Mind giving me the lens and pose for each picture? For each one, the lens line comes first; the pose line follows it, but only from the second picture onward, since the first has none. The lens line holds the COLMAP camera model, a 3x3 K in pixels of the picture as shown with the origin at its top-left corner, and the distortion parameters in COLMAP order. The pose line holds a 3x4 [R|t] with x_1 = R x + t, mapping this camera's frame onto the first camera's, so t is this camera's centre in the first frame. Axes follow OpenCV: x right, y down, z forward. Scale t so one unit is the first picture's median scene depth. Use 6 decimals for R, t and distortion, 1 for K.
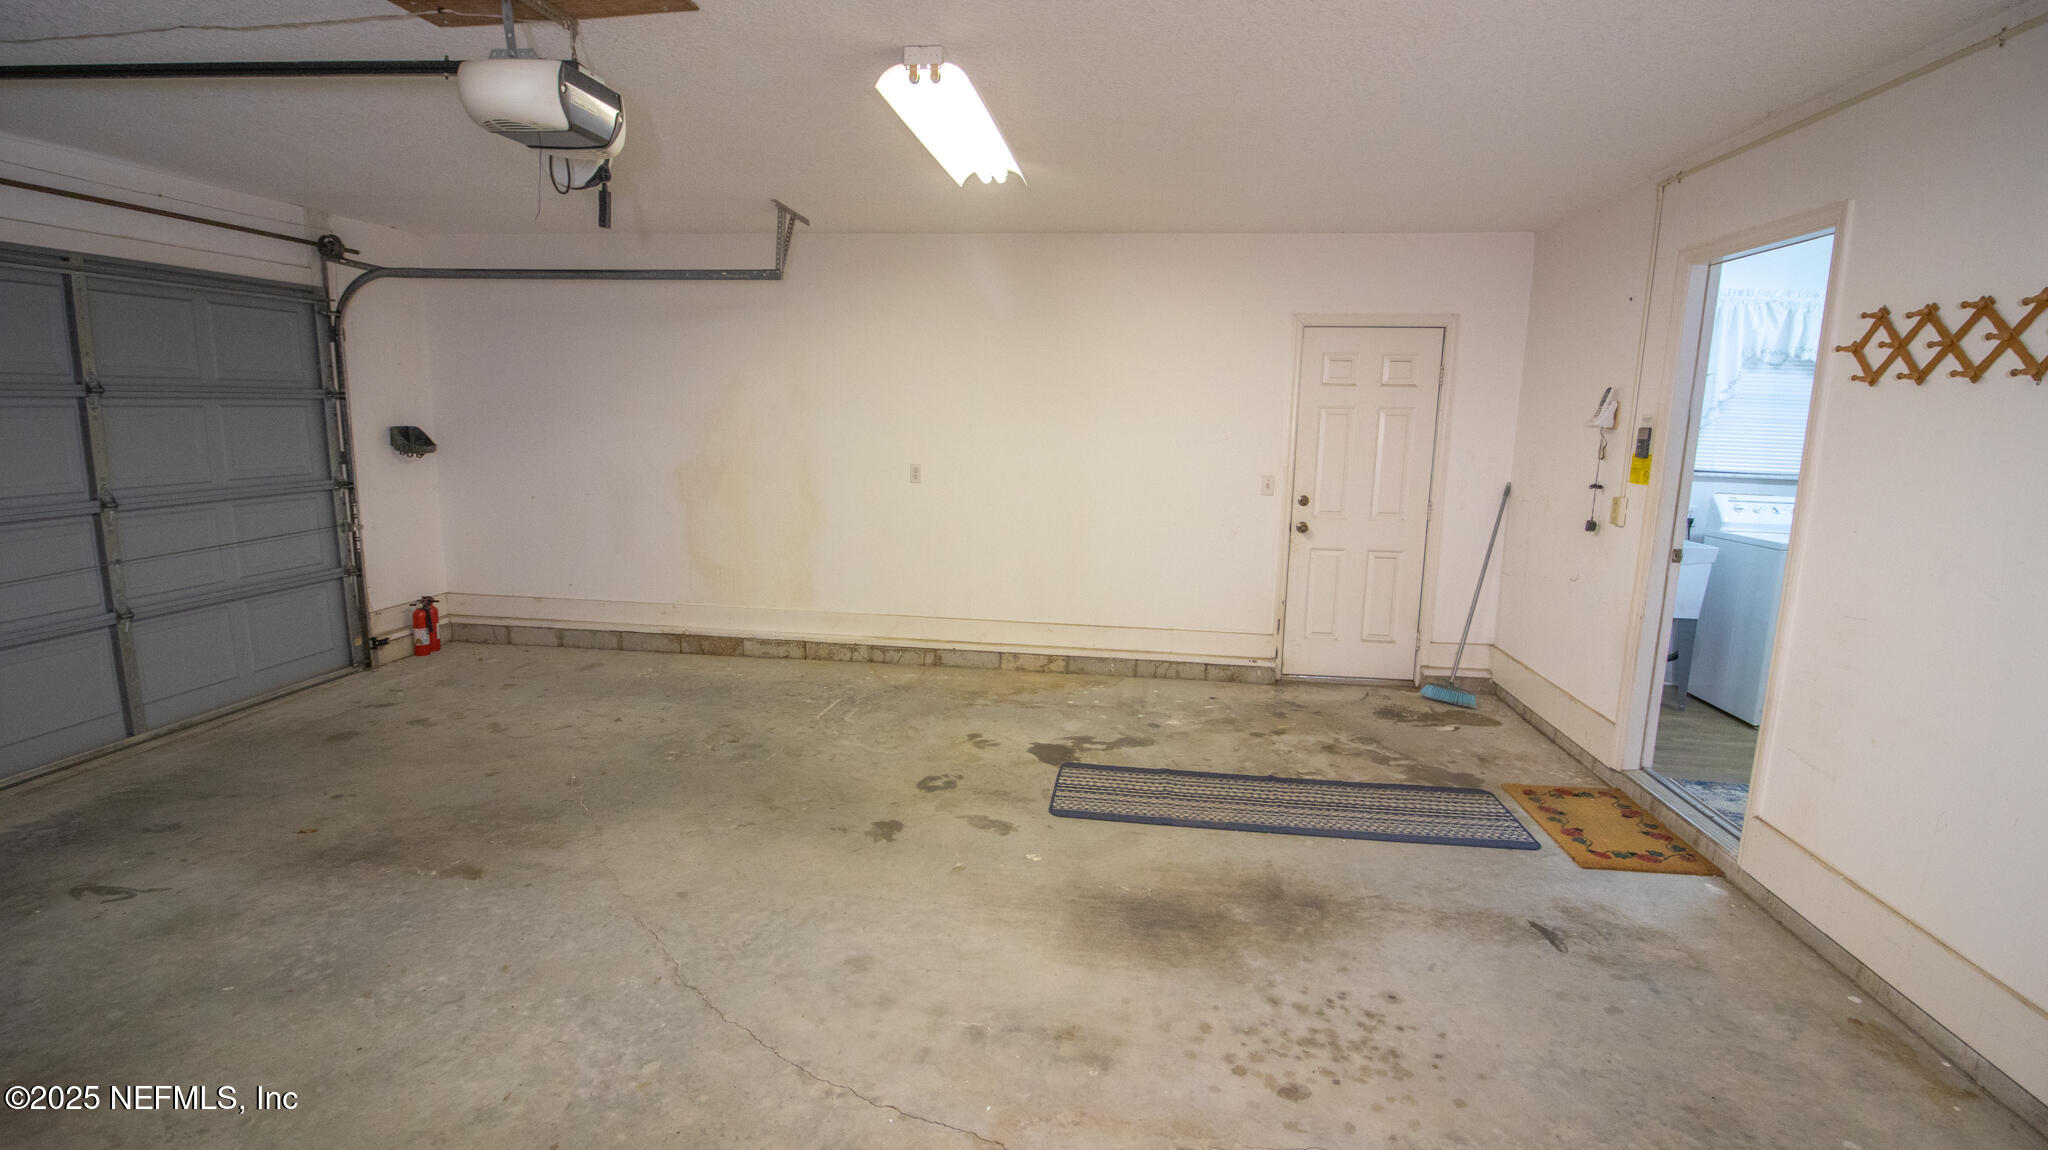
lens RADIAL K [[941.8, 0, 1024.0], [0, 941.8, 575.0], [0, 0, 1]] dist [0.001038, -0.014905]
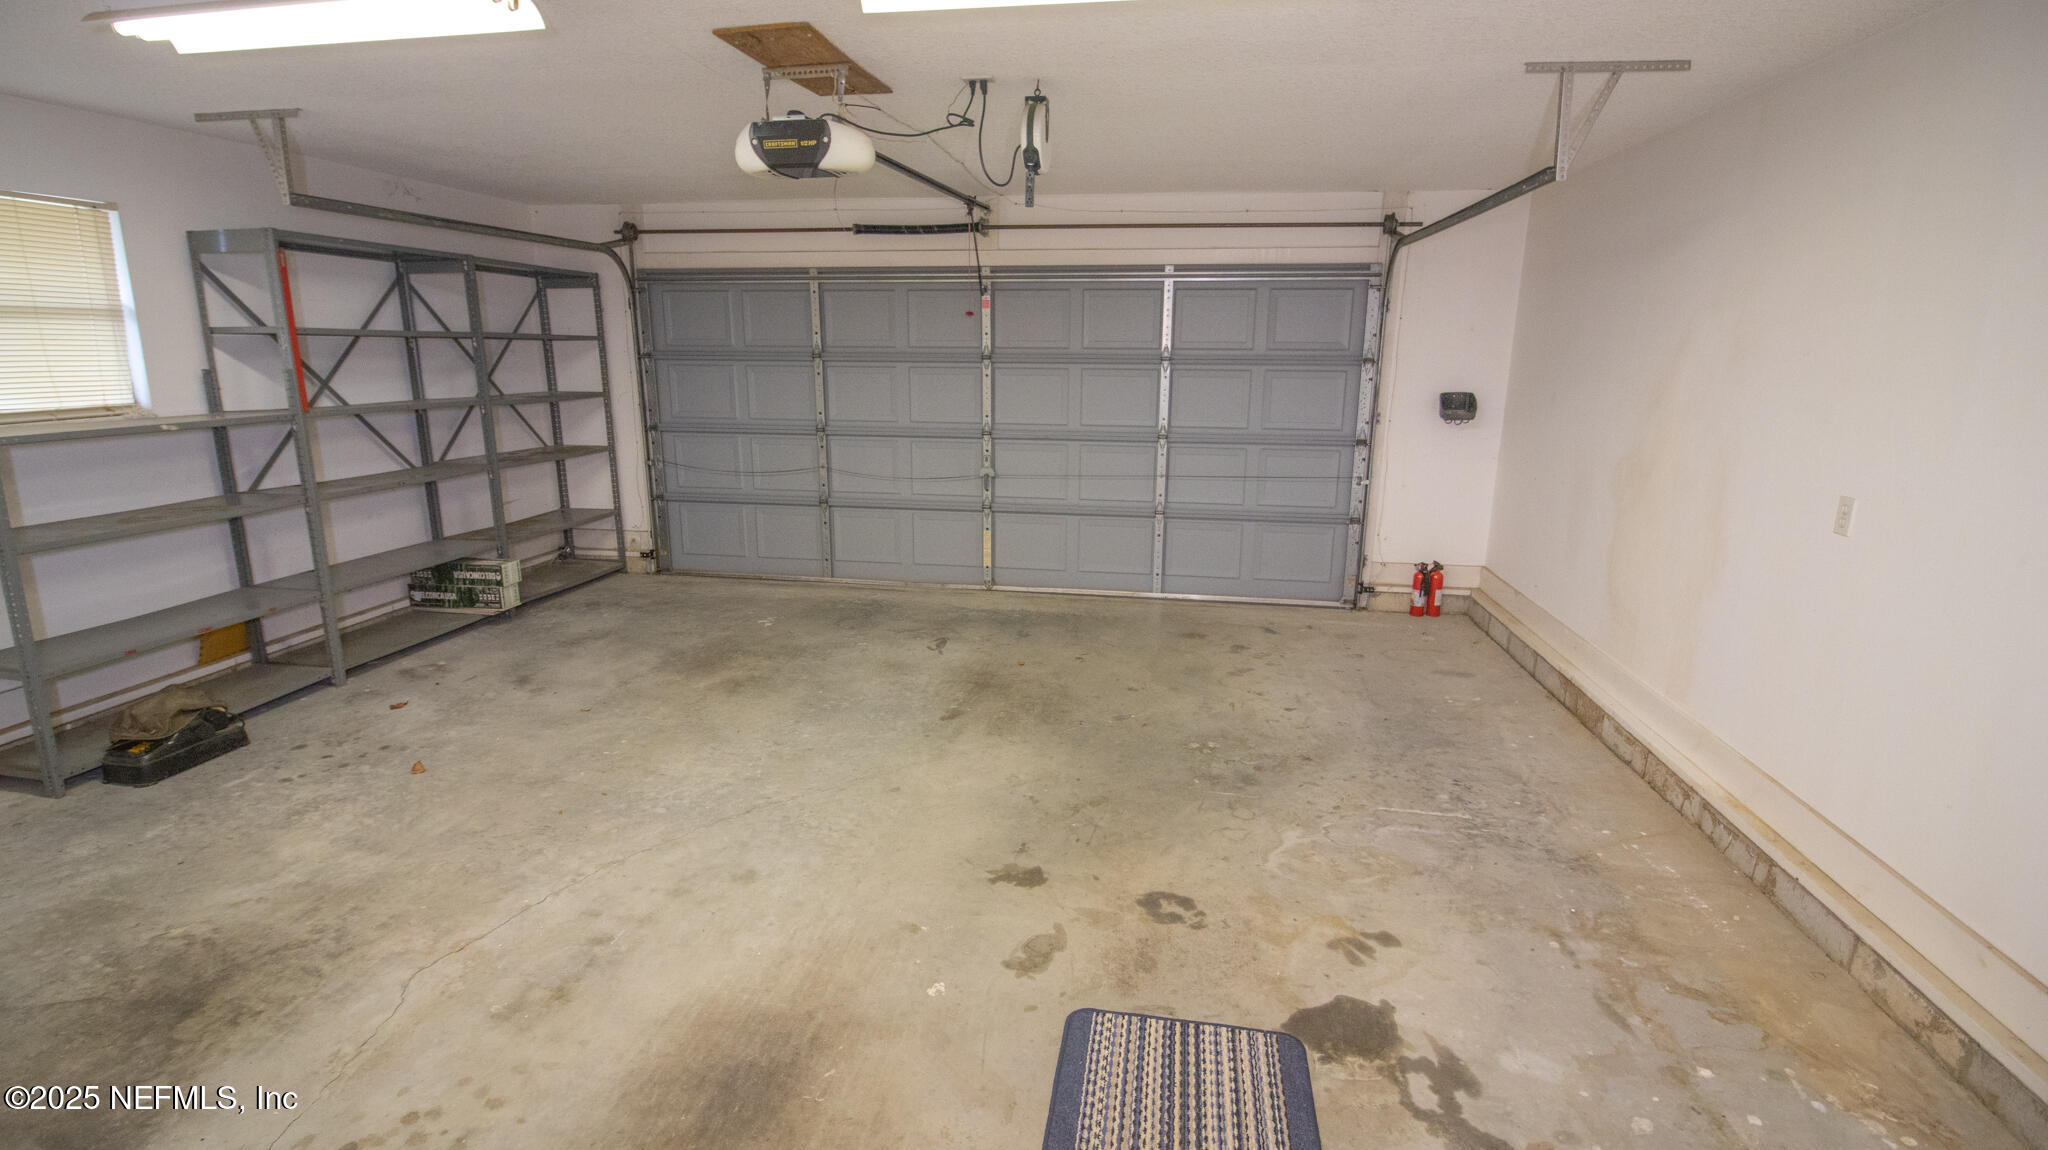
lens RADIAL K [[941.8, 0, 1024.0], [0, 941.8, 575.0], [0, 0, 1]] dist [0.001038, -0.014905]
pose [[-0.036890, 0.213351, -0.976279, 0.481998], [-0.178652, 0.959798, 0.216499, -0.134688], [0.983221, 0.182401, 0.002708, 0.735525]]
